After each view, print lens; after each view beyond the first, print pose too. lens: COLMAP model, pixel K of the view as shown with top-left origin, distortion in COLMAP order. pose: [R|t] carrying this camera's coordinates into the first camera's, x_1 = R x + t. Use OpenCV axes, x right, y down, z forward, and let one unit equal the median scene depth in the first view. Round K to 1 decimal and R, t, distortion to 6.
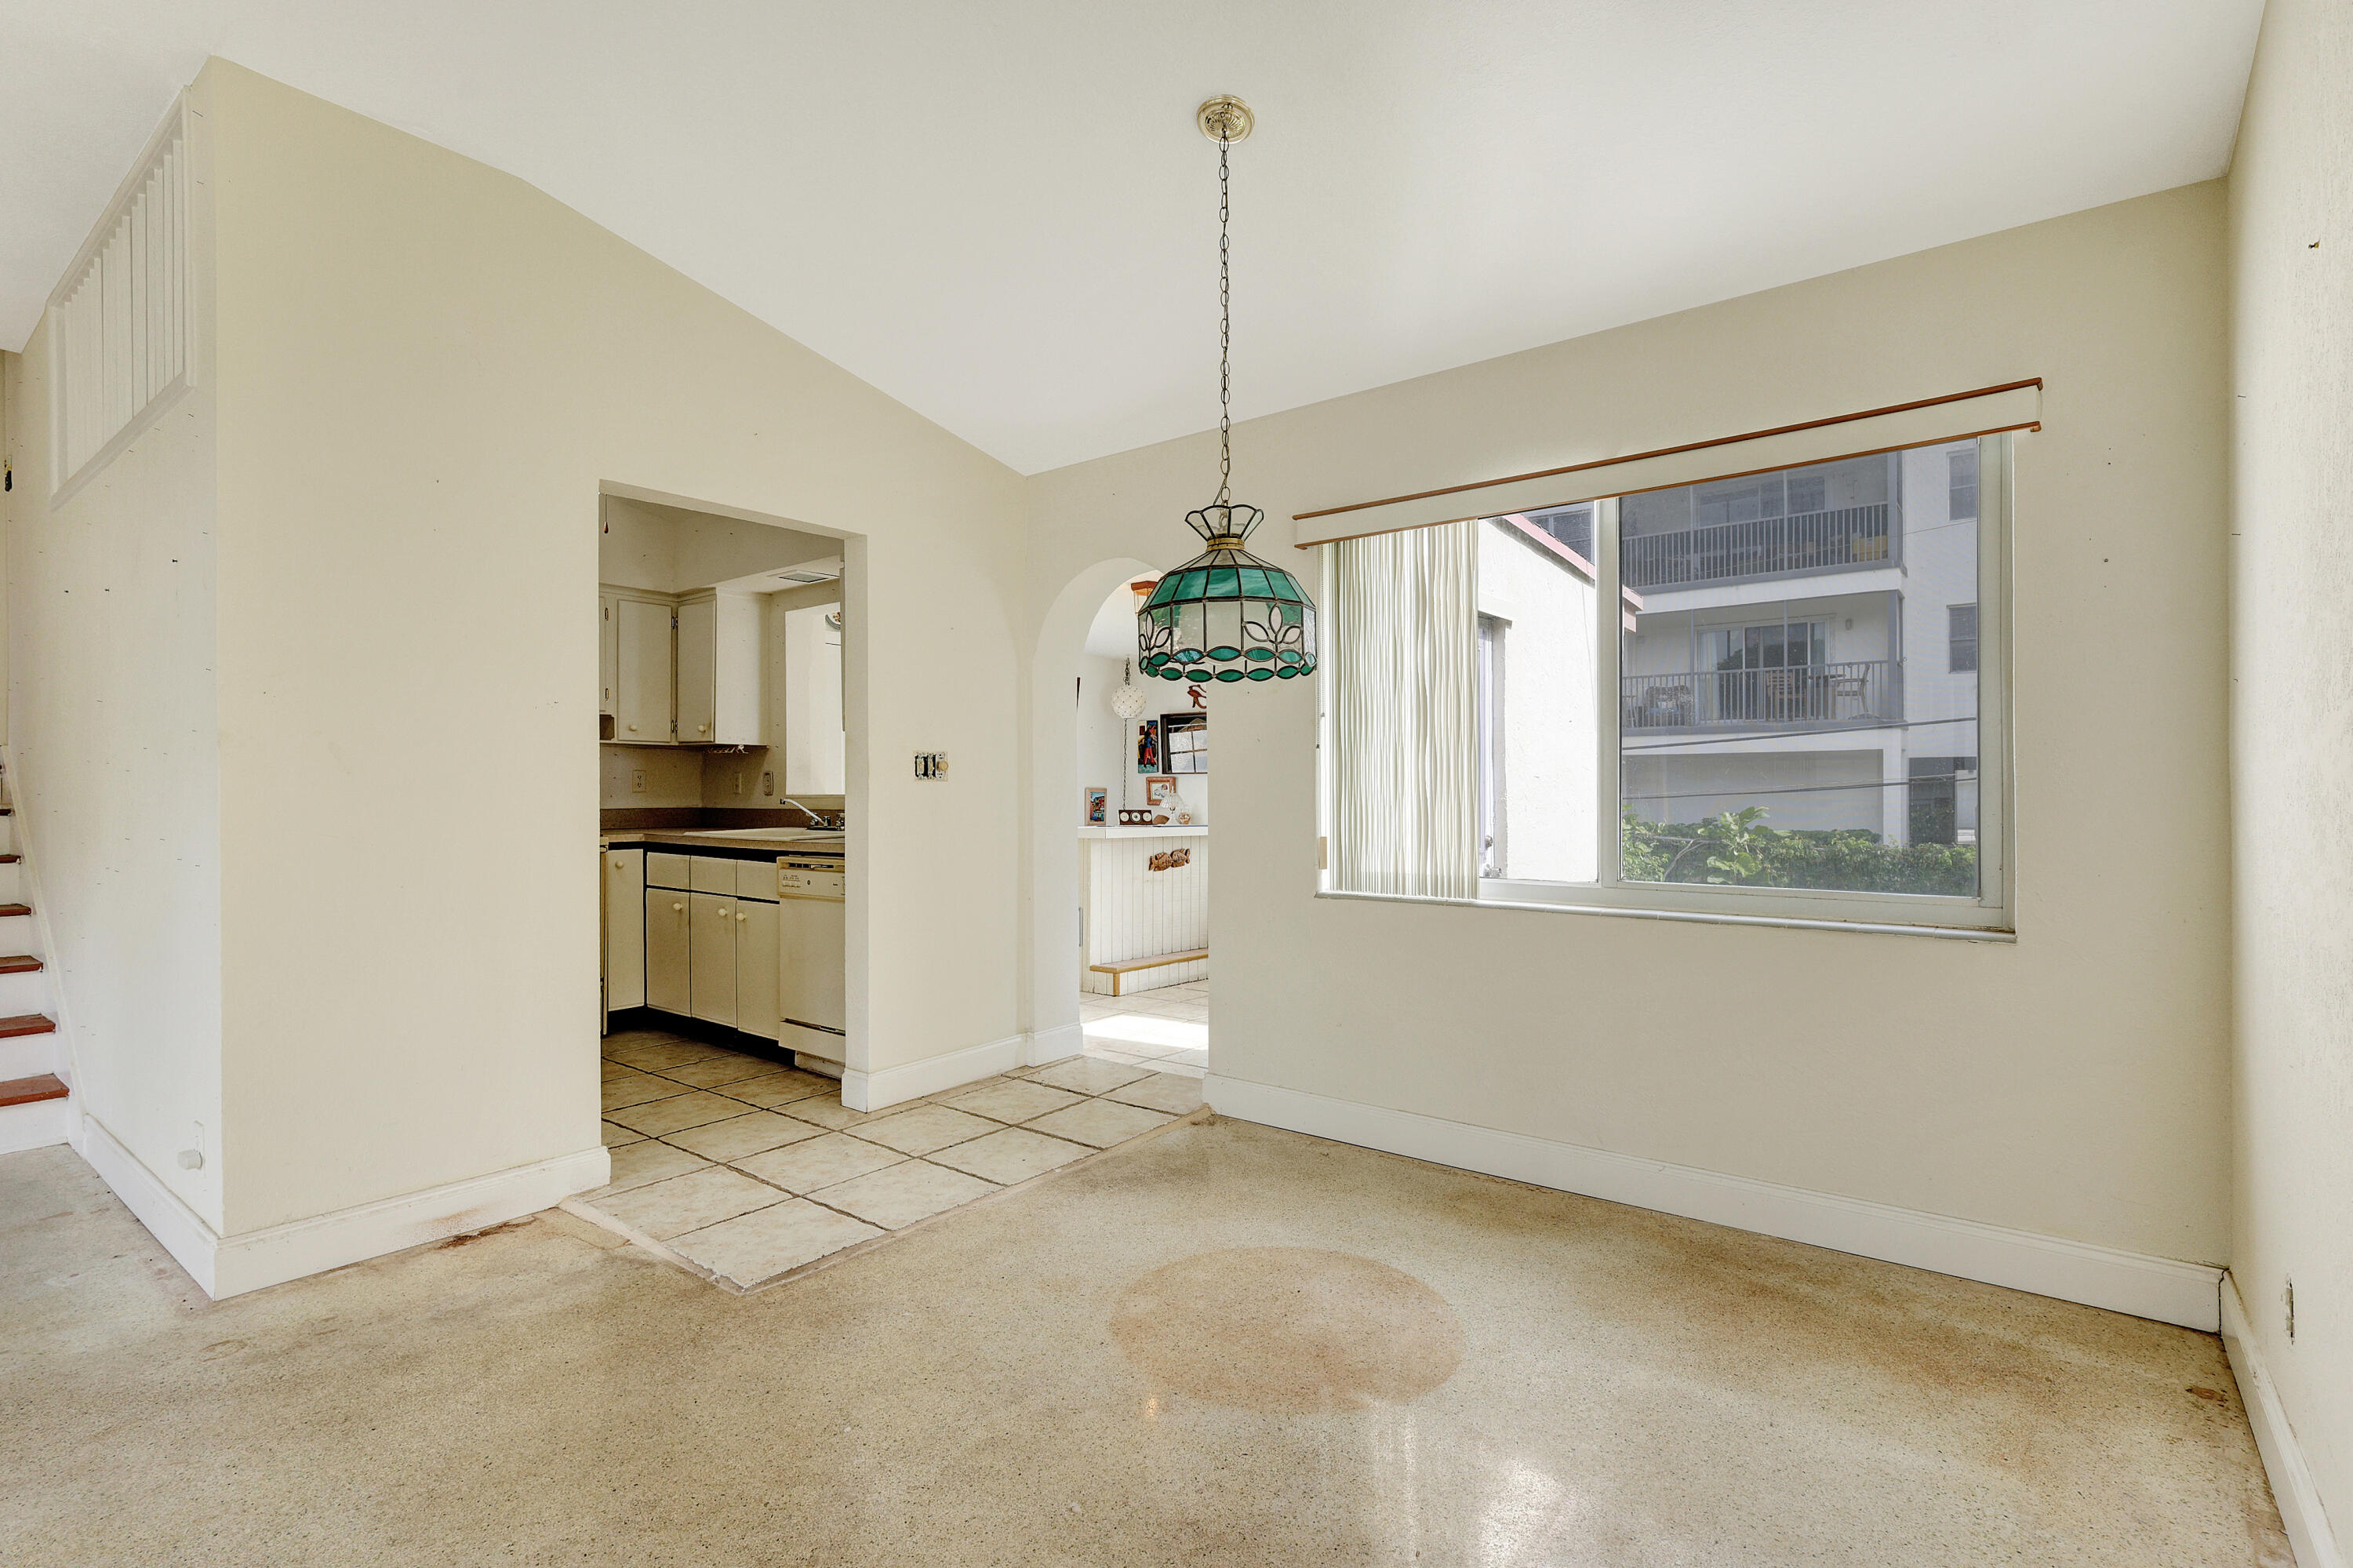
lens RADIAL K [[1103.6, 0, 1163.6], [0, 1103.6, 834.1], [0, 0, 1]] dist [0.000899, 0.000291]
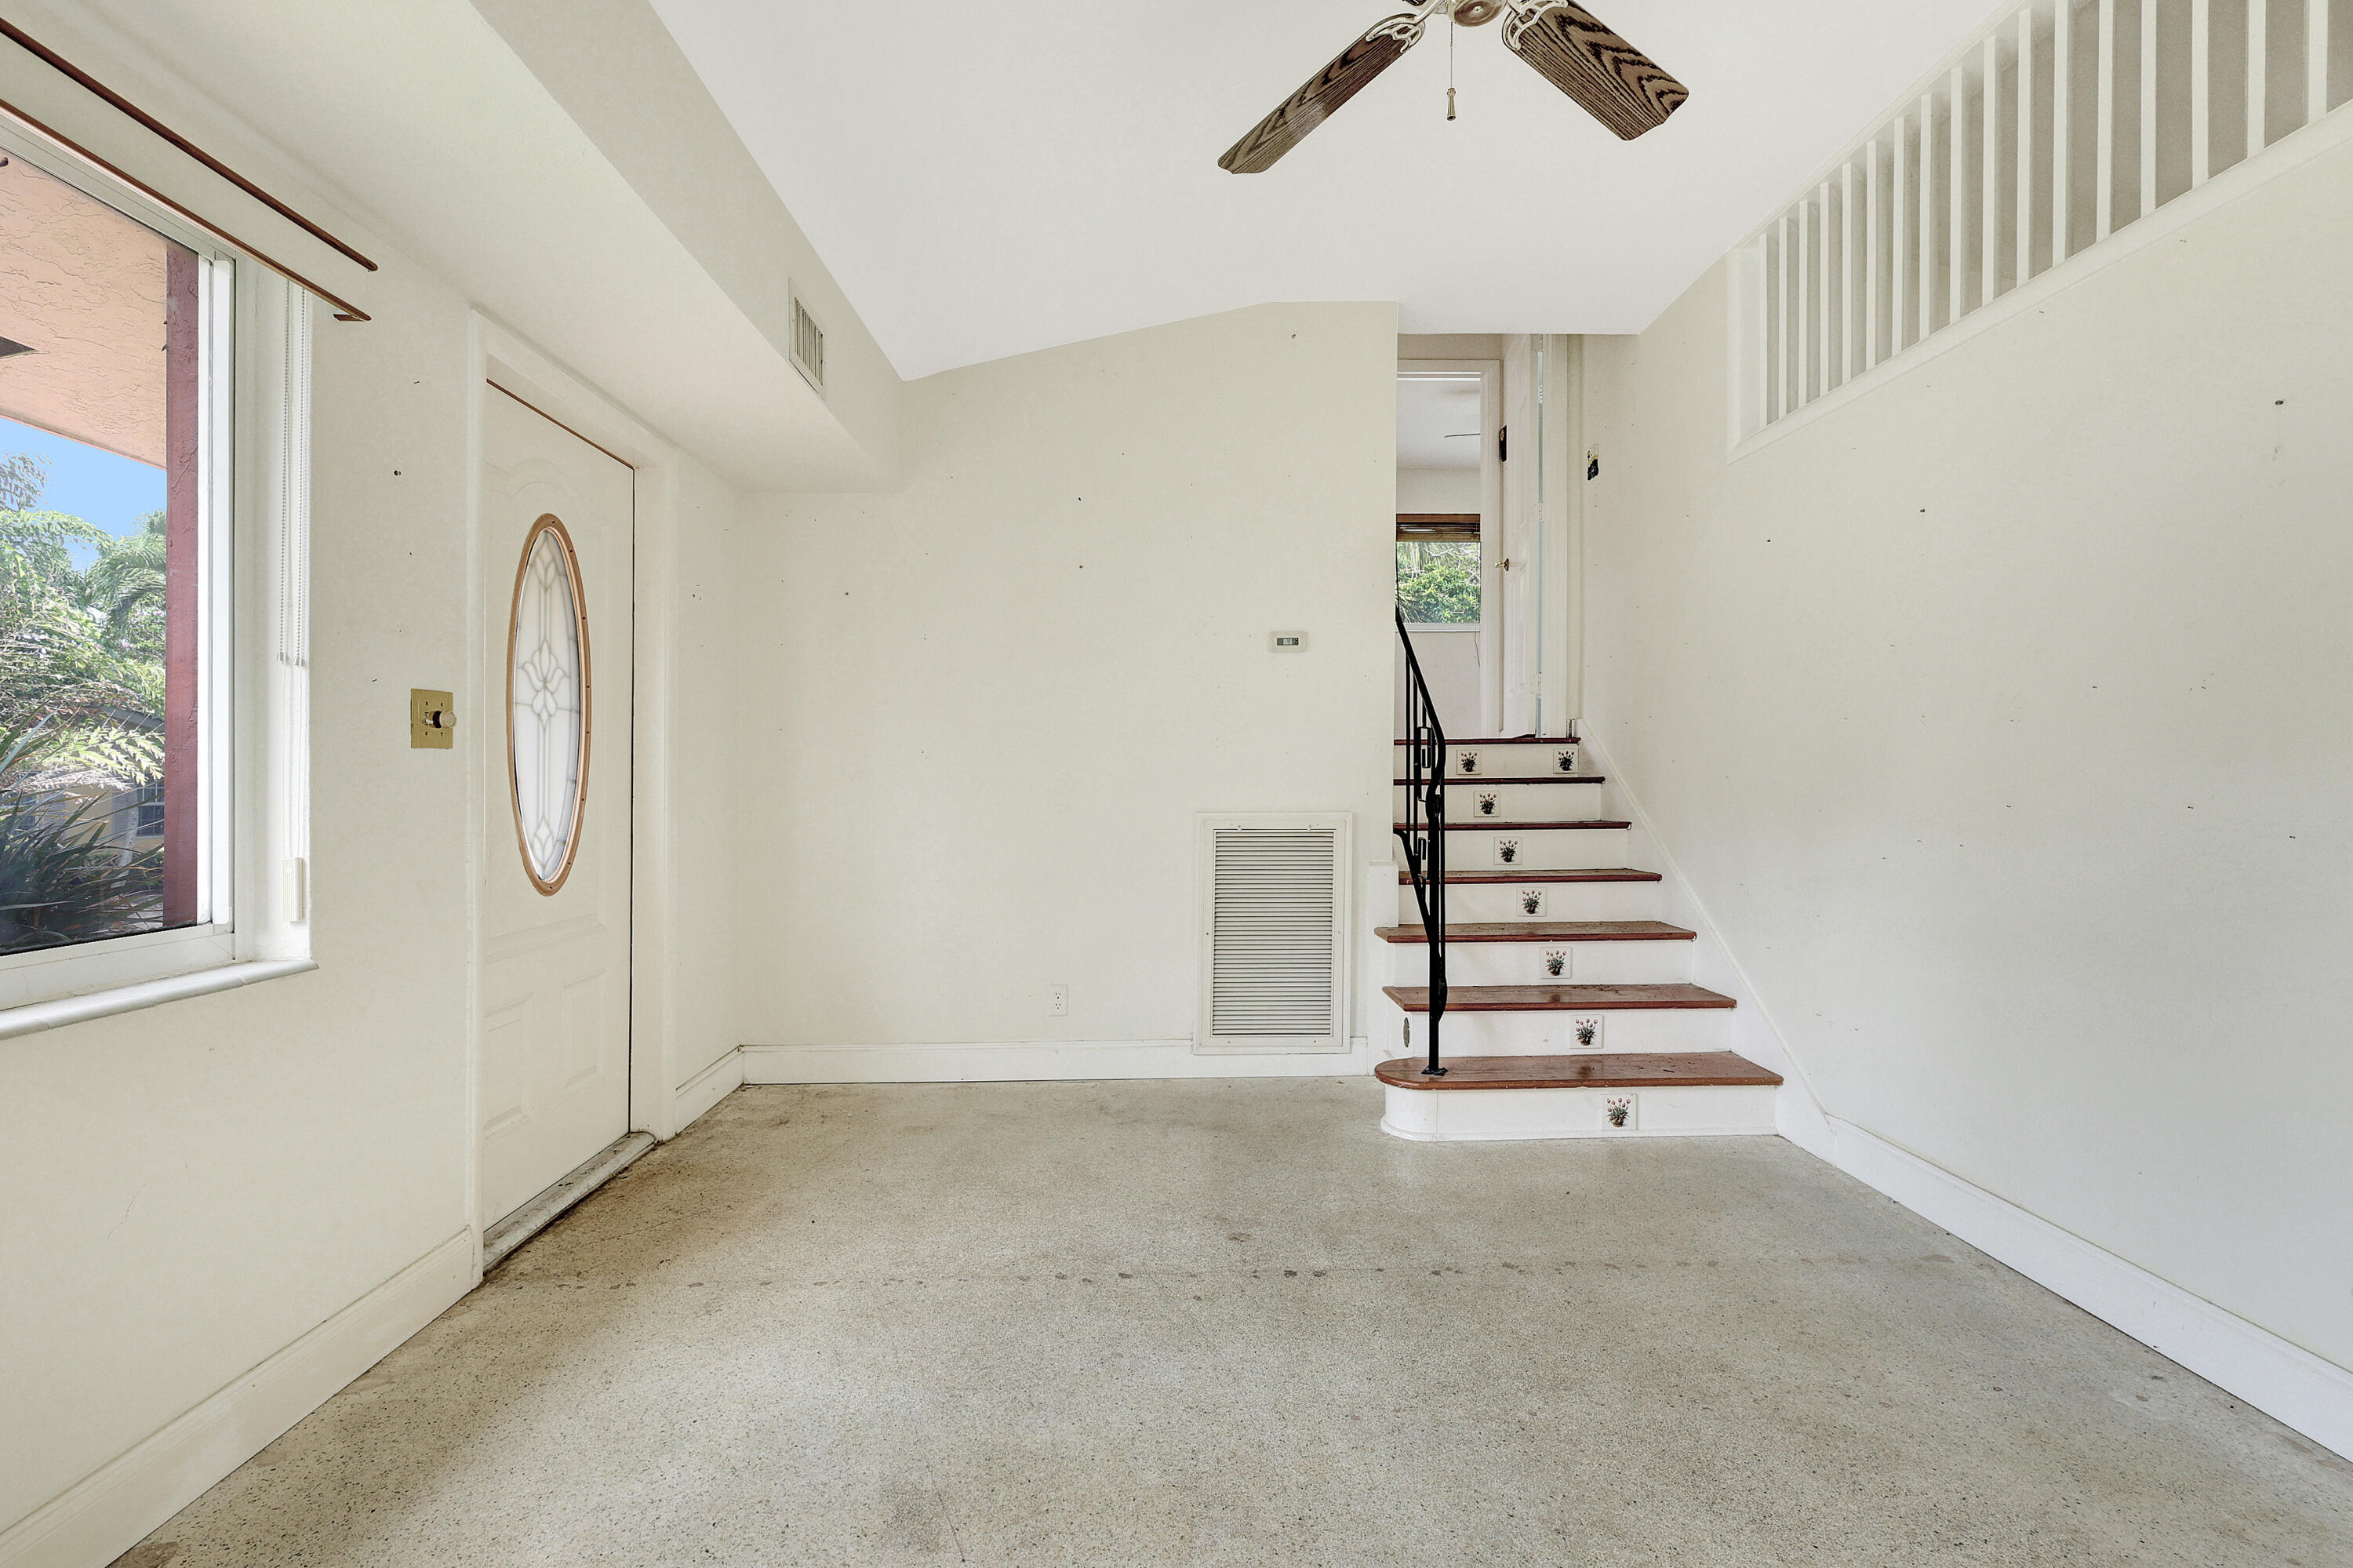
lens RADIAL K [[1093.0, 0, 1183.4], [0, 1093.0, 760.1], [0, 0, 1]] dist [-0.002883, 0.000564]
pose [[0.643168, -0.011294, -0.765642, -0.611140], [-0.025480, 0.999022, -0.036140, 0.012269], [0.765301, 0.042753, 0.642251, 0.019646]]
